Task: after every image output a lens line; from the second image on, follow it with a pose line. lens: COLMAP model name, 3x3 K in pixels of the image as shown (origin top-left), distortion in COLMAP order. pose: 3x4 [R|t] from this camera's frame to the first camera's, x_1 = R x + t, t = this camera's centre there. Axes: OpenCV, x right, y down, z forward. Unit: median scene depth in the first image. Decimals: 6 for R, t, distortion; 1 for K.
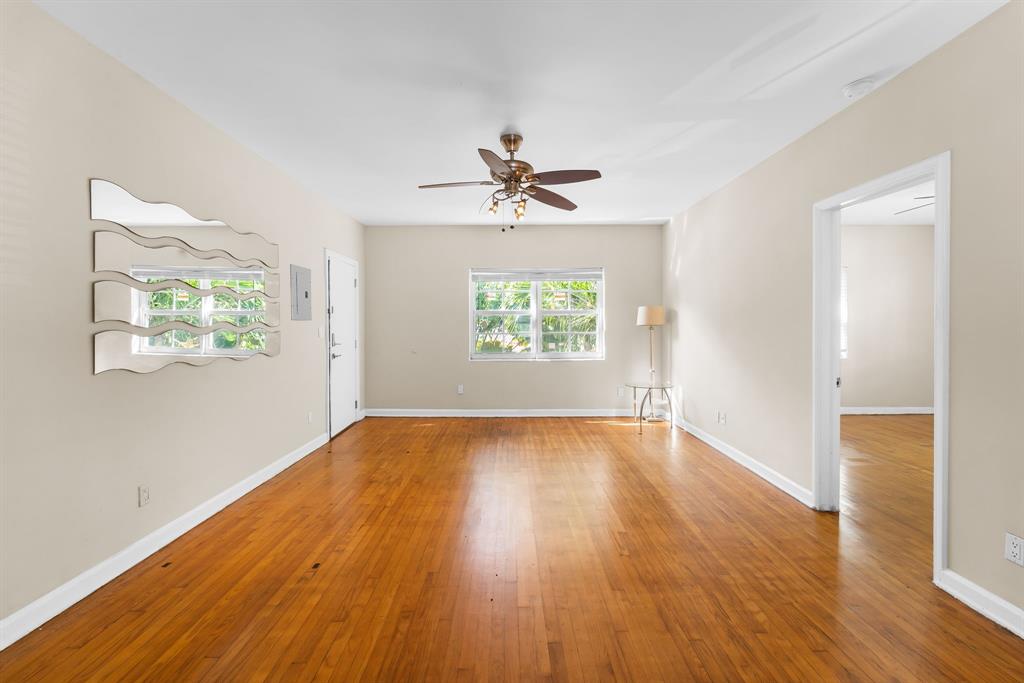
lens RADIAL K [[415.1, 0, 509.5], [0, 415.1, 330.4], [0, 0, 1]] dist [-0.000627, -0.000344]
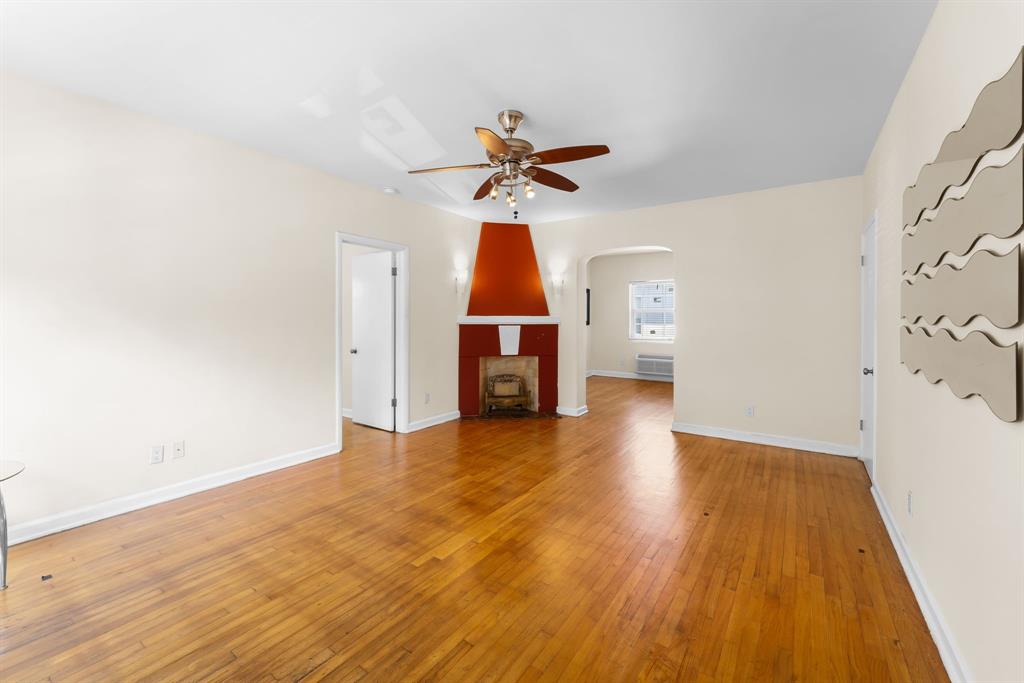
lens RADIAL K [[419.8, 0, 512.8], [0, 419.8, 314.7], [0, 0, 1]] dist [0.001009, 0.000019]
pose [[-0.823975, 0.002831, 0.566619, -0.654754], [0.004793, 0.999987, 0.001974, -0.033993], [-0.566606, 0.004343, -0.823977, 2.202695]]
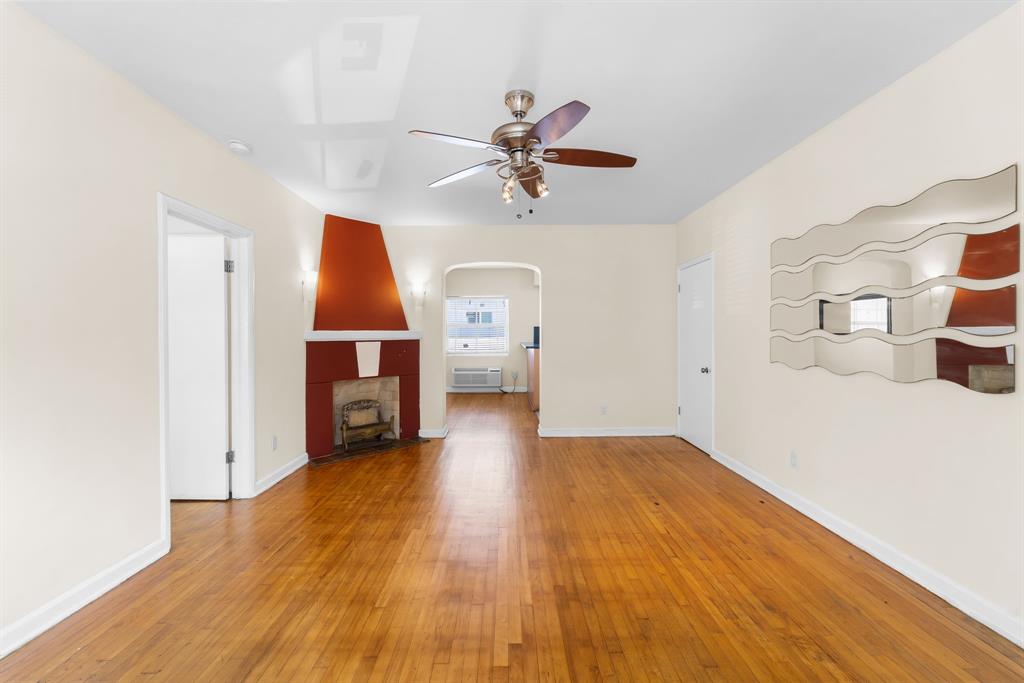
lens RADIAL K [[415.1, 0, 509.5], [0, 415.1, 330.4], [0, 0, 1]] dist [-0.000627, -0.000344]
pose [[-0.999950, 0.004947, -0.008691, 0.042245], [0.004876, 0.999954, 0.008215, -0.035367], [0.008732, 0.008173, -0.999928, 2.239923]]
